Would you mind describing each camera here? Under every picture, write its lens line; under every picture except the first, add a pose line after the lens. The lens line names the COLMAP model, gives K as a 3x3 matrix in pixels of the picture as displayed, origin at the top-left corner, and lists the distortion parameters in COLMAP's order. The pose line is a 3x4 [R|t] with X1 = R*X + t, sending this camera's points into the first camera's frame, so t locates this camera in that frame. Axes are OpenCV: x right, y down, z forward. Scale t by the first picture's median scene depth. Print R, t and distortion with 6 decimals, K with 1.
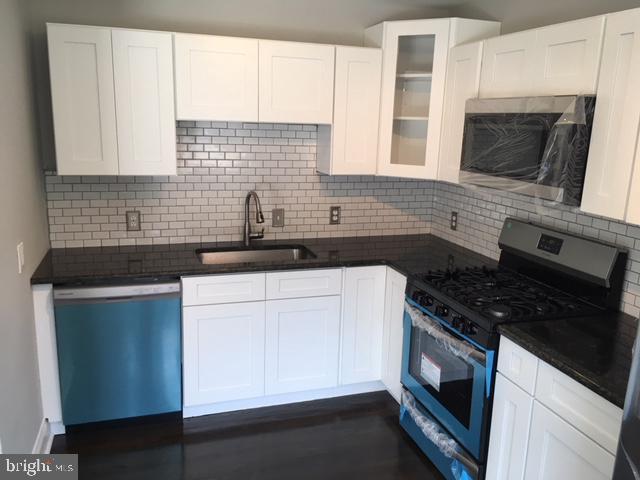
lens RADIAL K [[546.7, 0, 320.0], [0, 546.7, 240.0], [0, 0, 1]] dist [0.083066, -0.121709]
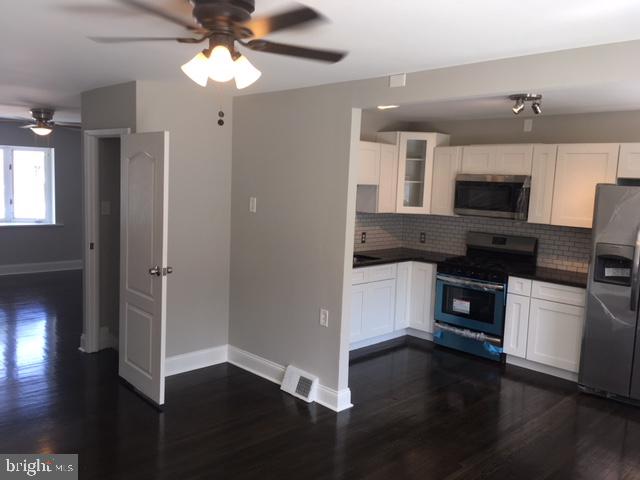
lens RADIAL K [[546.7, 0, 320.0], [0, 546.7, 240.0], [0, 0, 1]] dist [0.083066, -0.121709]
pose [[0.892007, -0.043654, 0.449909, -1.016914], [0.084754, 0.993825, -0.071607, 0.085122], [-0.444006, 0.102006, 0.890199, -0.524519]]
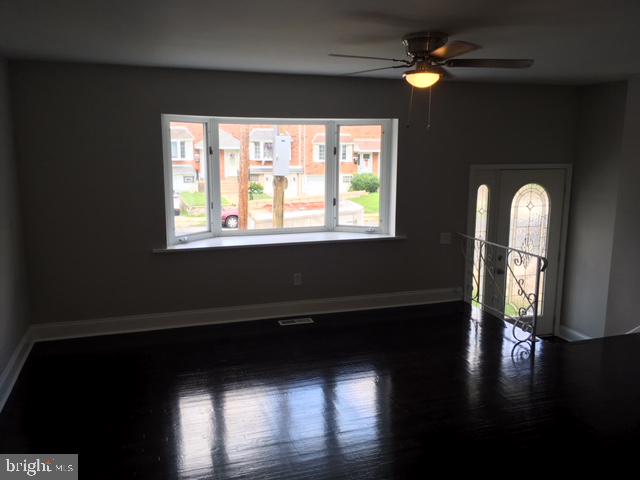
lens RADIAL K [[546.7, 0, 320.0], [0, 546.7, 240.0], [0, 0, 1]] dist [0.083066, -0.121709]
pose [[0.999486, -0.031691, 0.004831, -1.207734], [0.031888, 0.998331, -0.048153, -0.222808], [-0.003297, 0.048282, 0.998828, 0.770353]]
